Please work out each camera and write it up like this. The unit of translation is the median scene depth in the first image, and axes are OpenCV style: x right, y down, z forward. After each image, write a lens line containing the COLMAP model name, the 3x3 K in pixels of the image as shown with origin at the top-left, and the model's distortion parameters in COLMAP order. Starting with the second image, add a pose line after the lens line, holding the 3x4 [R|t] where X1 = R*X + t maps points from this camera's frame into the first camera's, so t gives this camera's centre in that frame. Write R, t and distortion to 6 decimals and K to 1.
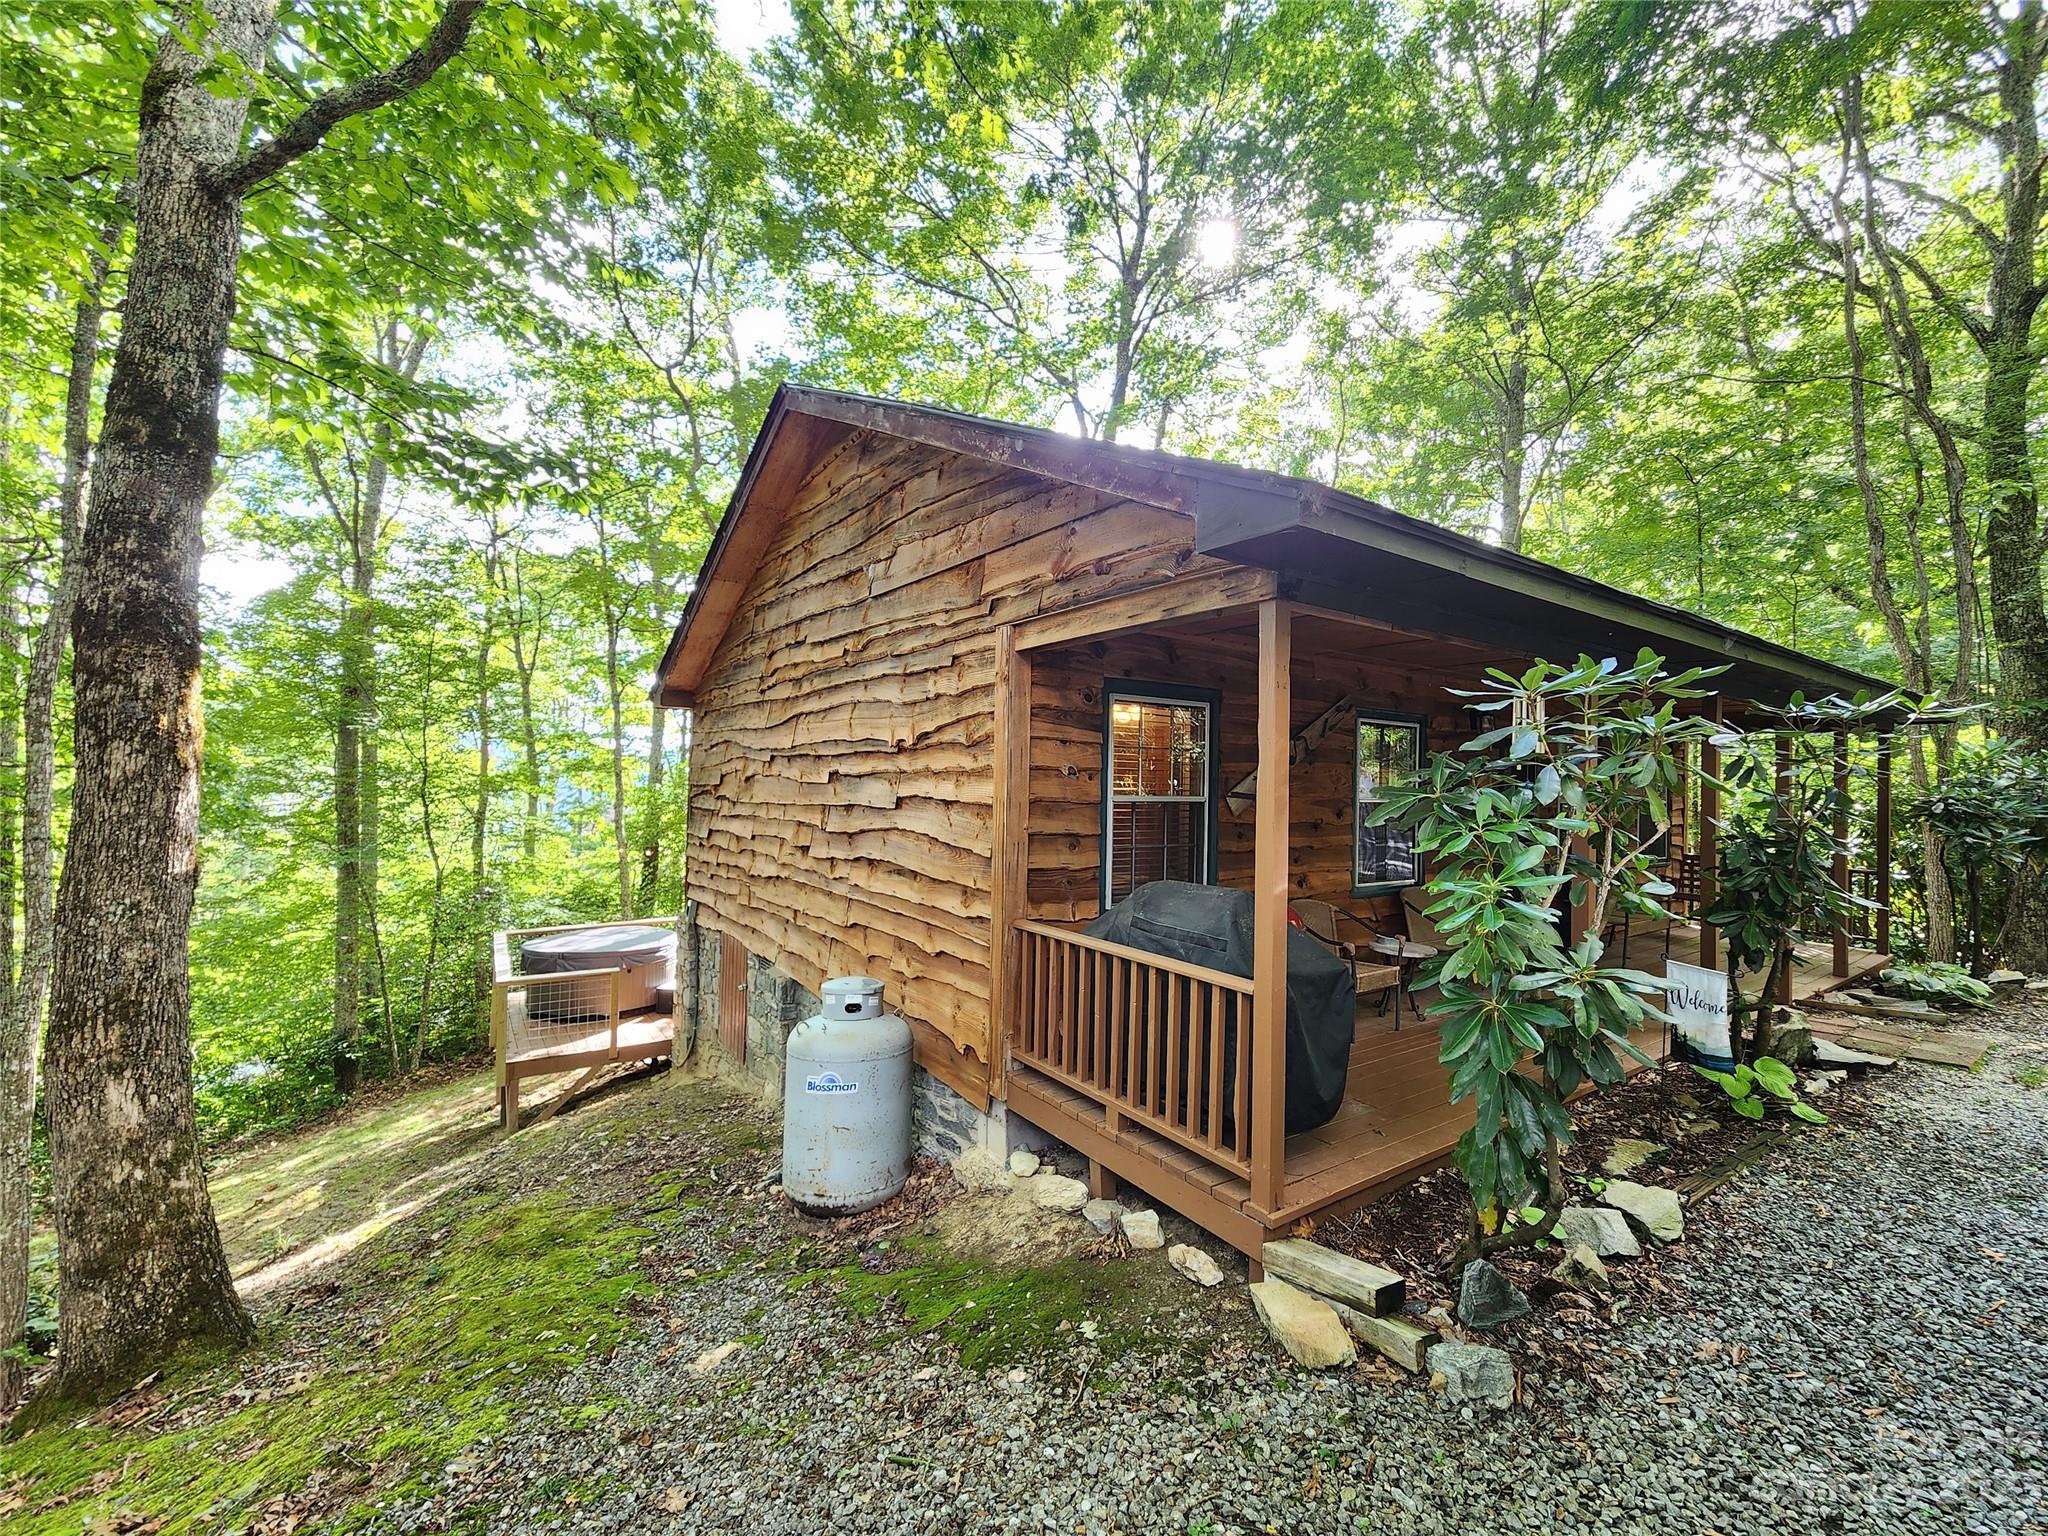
lens RADIAL K [[839.8, 0, 1036.8], [0, 839.8, 771.7], [0, 0, 1]] dist [0.001646, -0.000282]
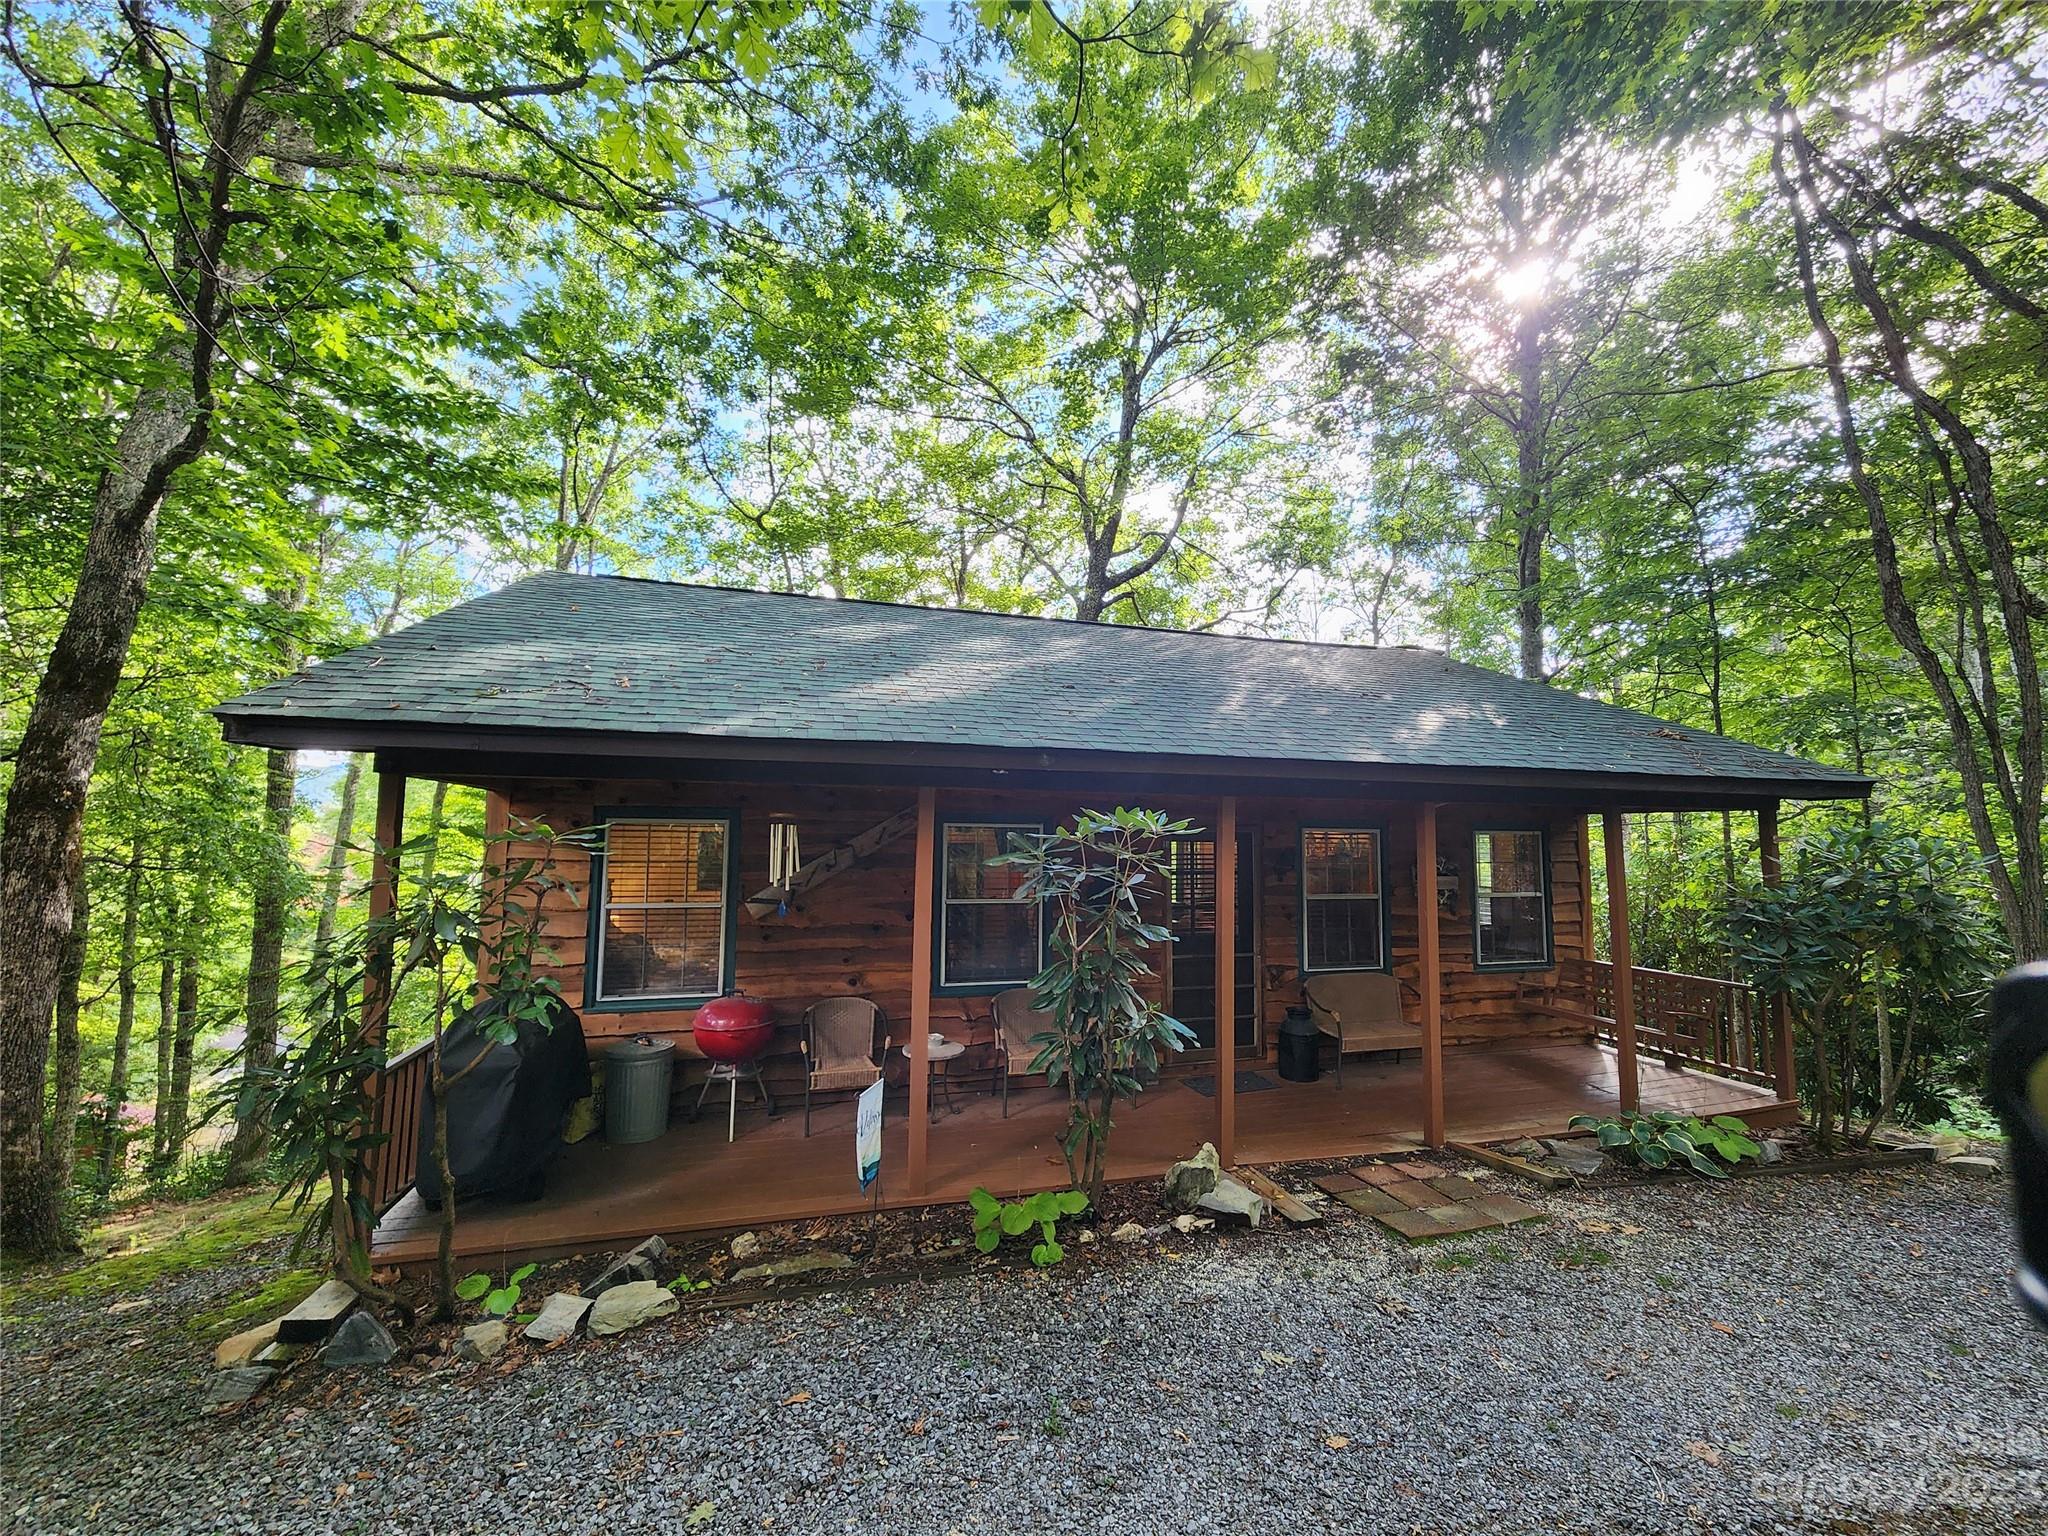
lens RADIAL K [[839.8, 0, 1036.8], [0, 839.8, 771.7], [0, 0, 1]] dist [0.001646, -0.000282]
pose [[0.945239, -0.040192, -0.323896, 1.276676], [0.014261, 0.996527, -0.082042, -0.061554], [0.326068, 0.072930, 0.942529, 0.066838]]
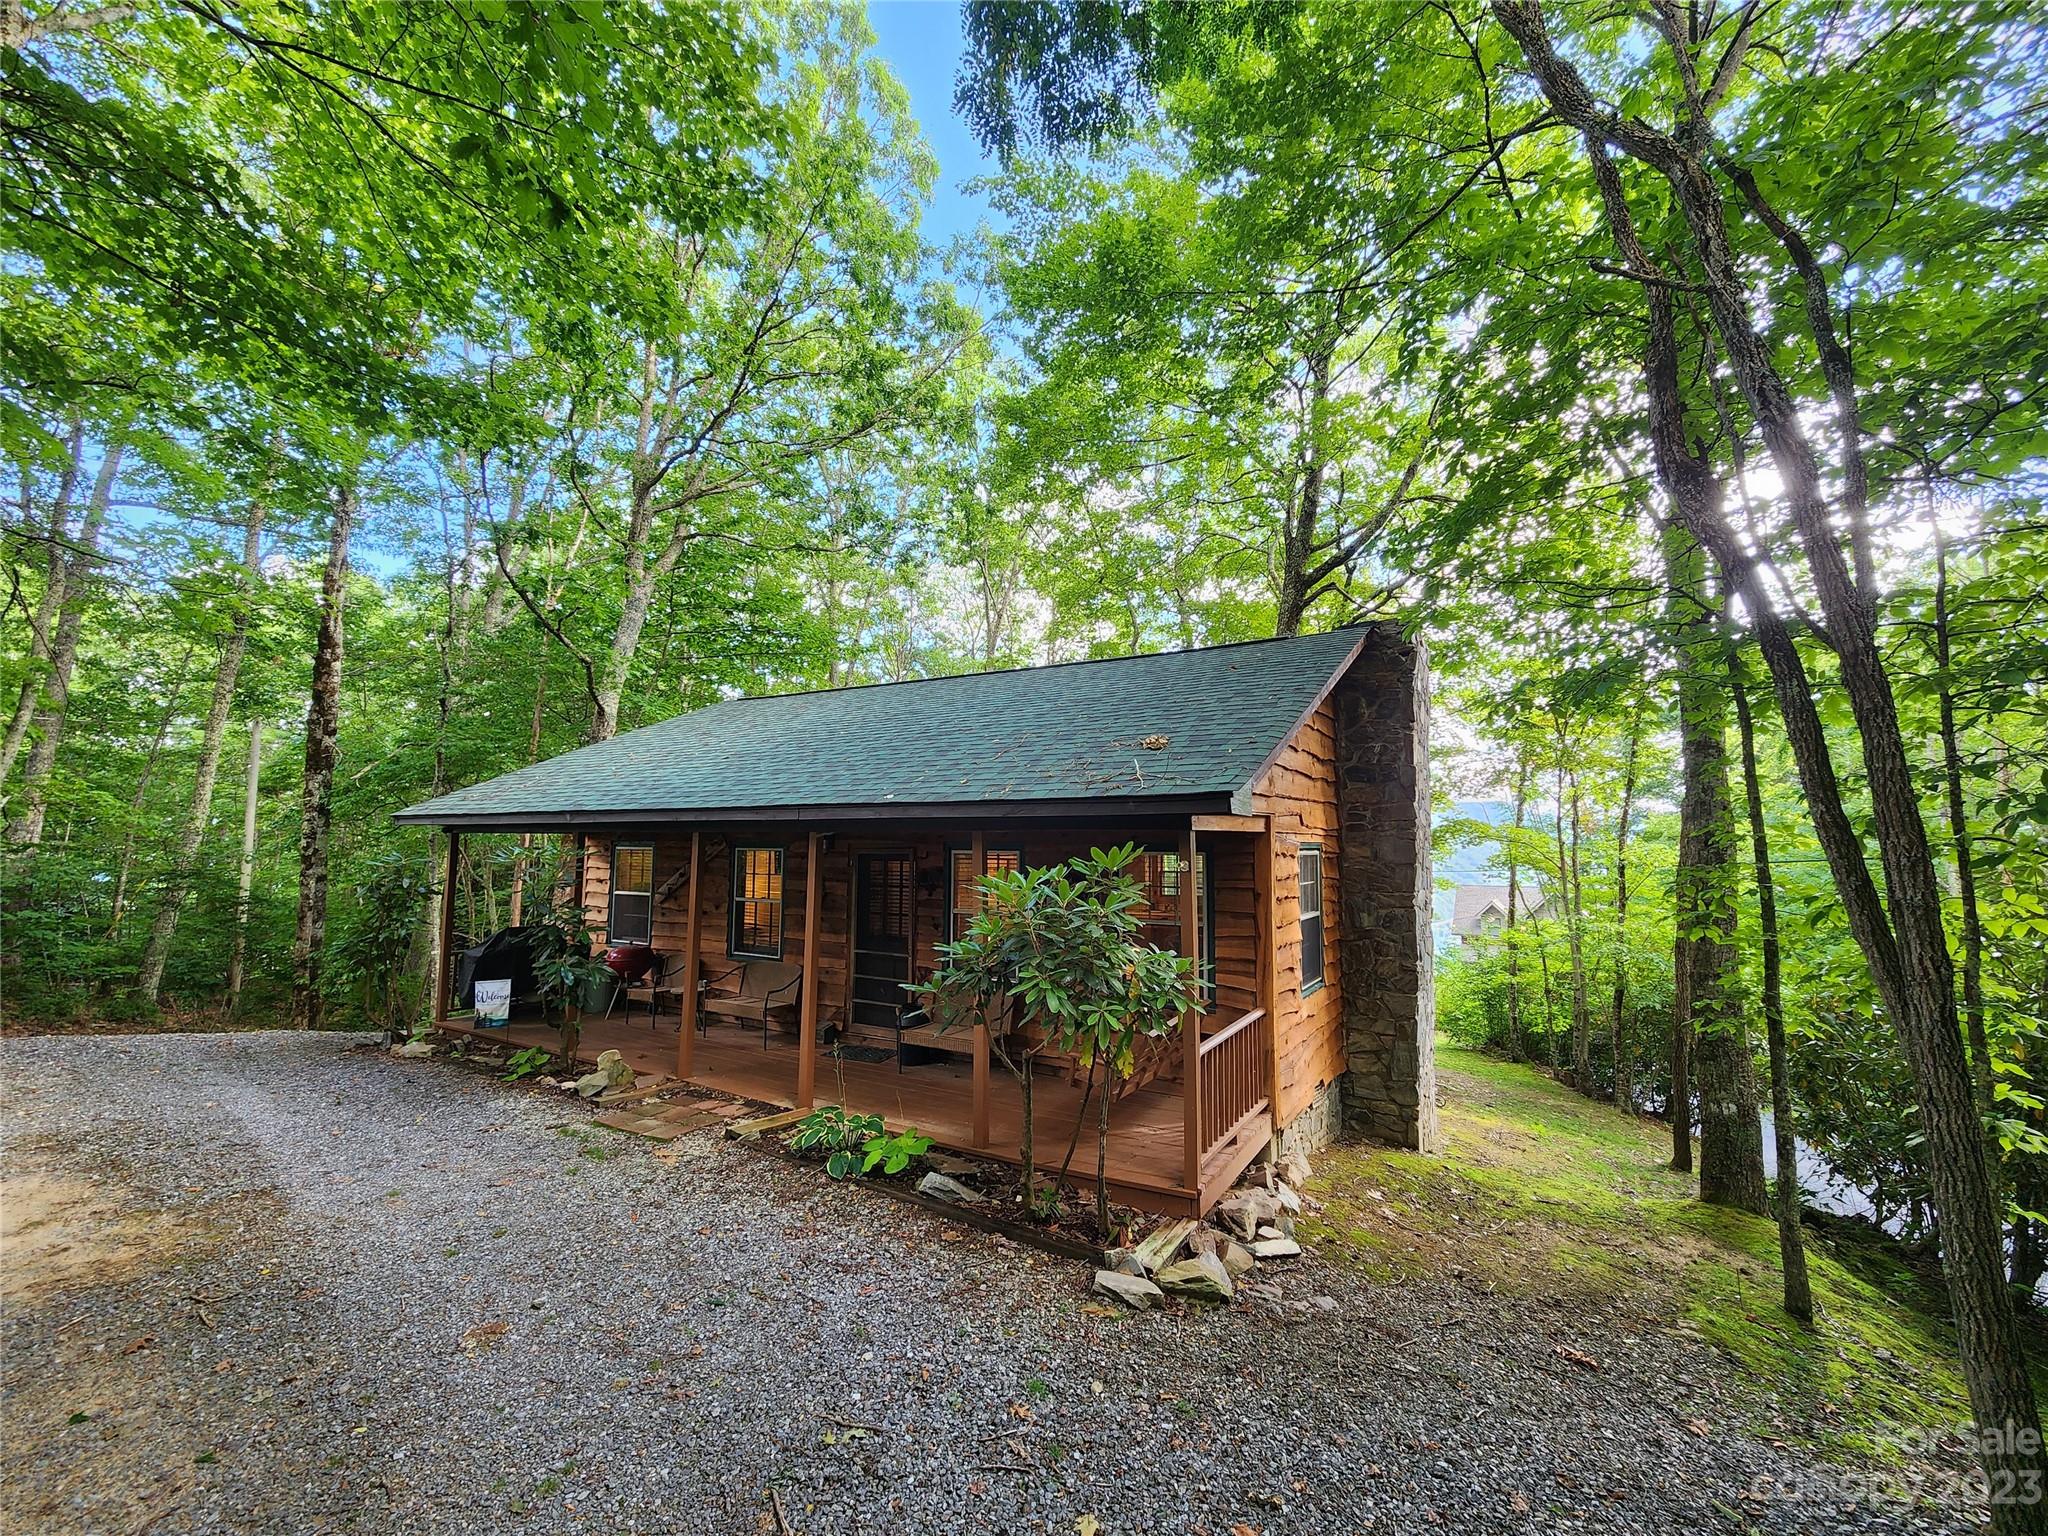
lens RADIAL K [[828.6, 0, 1031.2], [0, 828.6, 767.6], [0, 0, 1]] dist [0.008644, -0.004046]
pose [[0.415073, -0.102238, -0.904025, 3.235873], [0.009138, 0.994084, -0.108228, -0.059775], [0.909742, 0.036661, 0.413552, 1.330222]]
